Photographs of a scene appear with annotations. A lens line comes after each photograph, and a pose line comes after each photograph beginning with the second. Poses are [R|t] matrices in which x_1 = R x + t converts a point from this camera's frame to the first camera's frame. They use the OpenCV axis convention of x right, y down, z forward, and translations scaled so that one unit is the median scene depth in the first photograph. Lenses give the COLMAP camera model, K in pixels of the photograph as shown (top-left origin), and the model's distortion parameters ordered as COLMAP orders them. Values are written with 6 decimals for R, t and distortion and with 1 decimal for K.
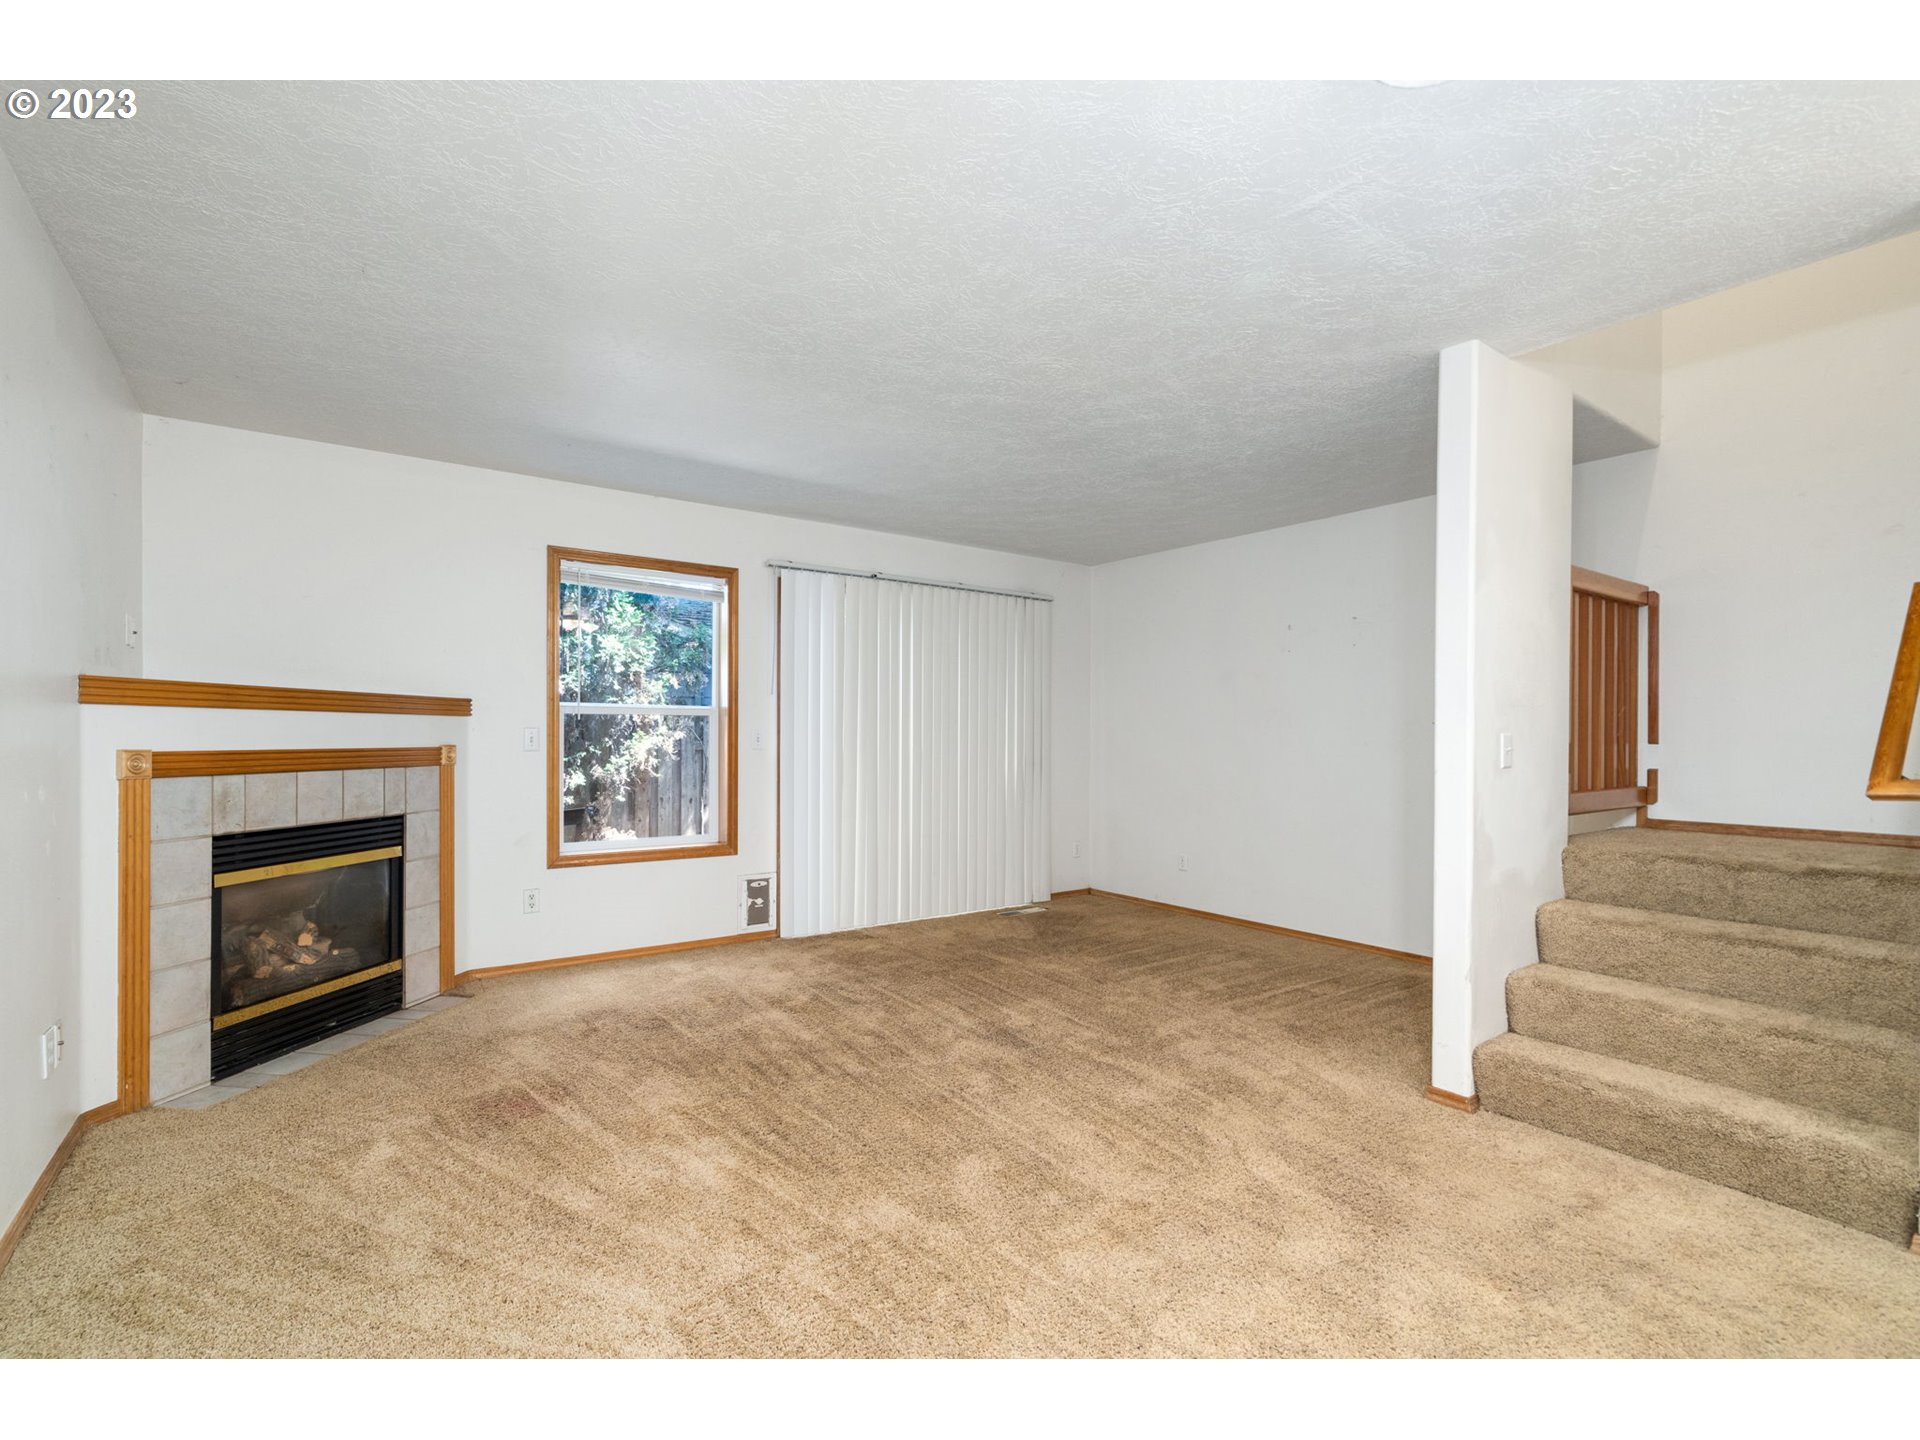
lens RADIAL K [[882.2, 0, 953.7], [0, 882.2, 729.9], [0, 0, 1]] dist [-0.001415, 0.000679]
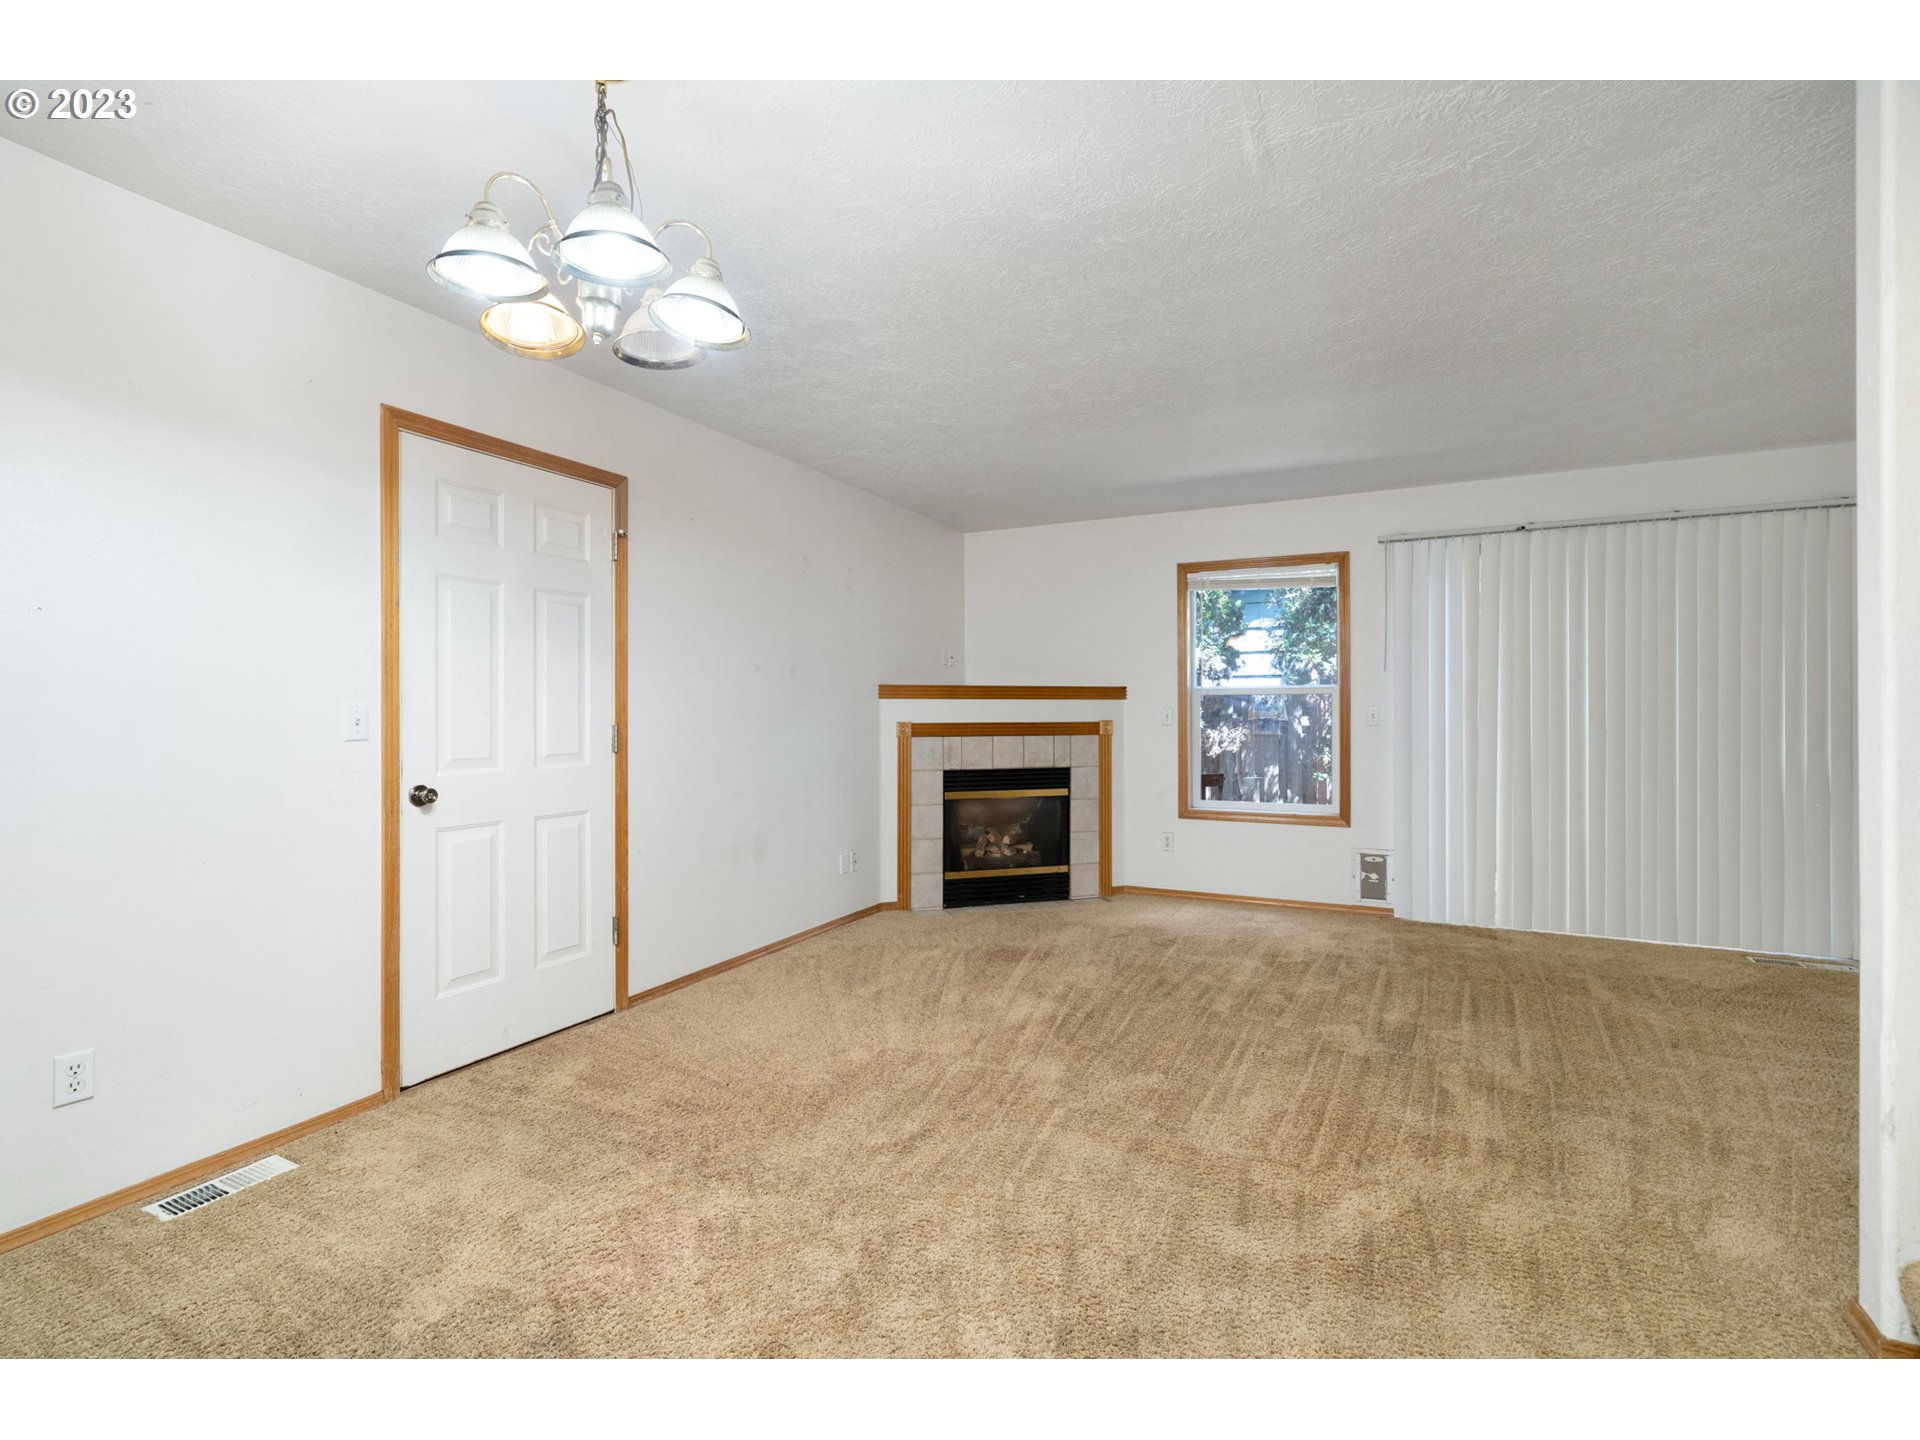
lens RADIAL K [[885.8, 0, 960.0], [0, 885.8, 720.0], [0, 0, 1]] dist [0.000200, 0.000596]
pose [[0.470312, 0.003072, -0.882495, 0.638814], [0.011038, 0.999895, 0.009364, 0.001209], [0.882431, -0.014145, 0.470229, 0.155885]]
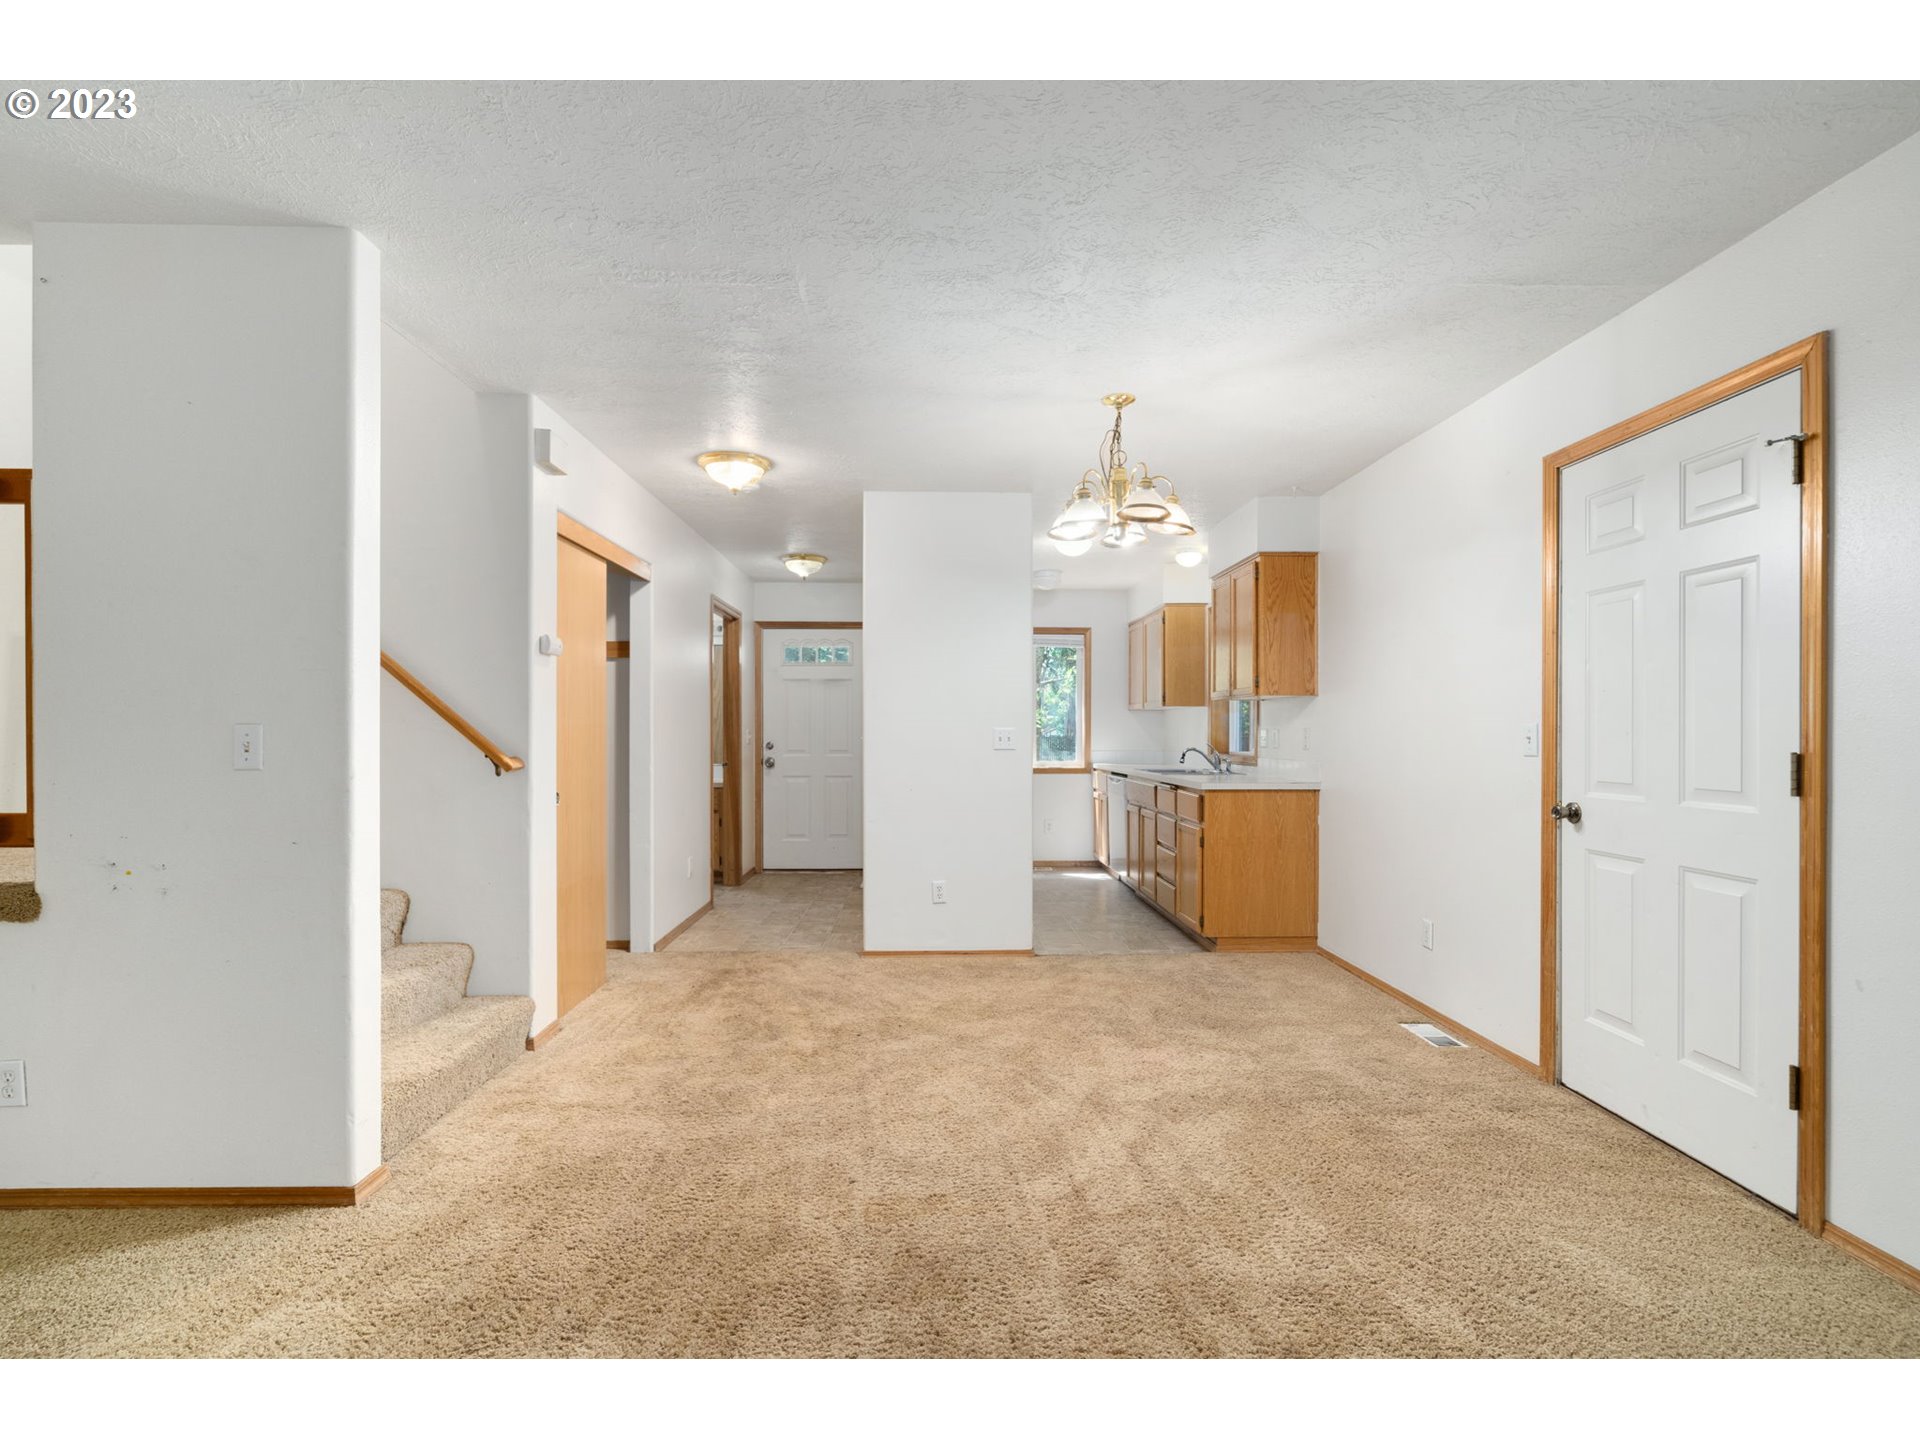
lens RADIAL K [[882.2, 0, 953.7], [0, 882.2, 729.9], [0, 0, 1]] dist [-0.001415, 0.000679]
pose [[-0.826469, -0.000121, 0.562982, -0.264356], [-0.006922, 0.999927, -0.009947, 0.006716], [-0.562939, -0.012117, -0.826409, 1.084265]]
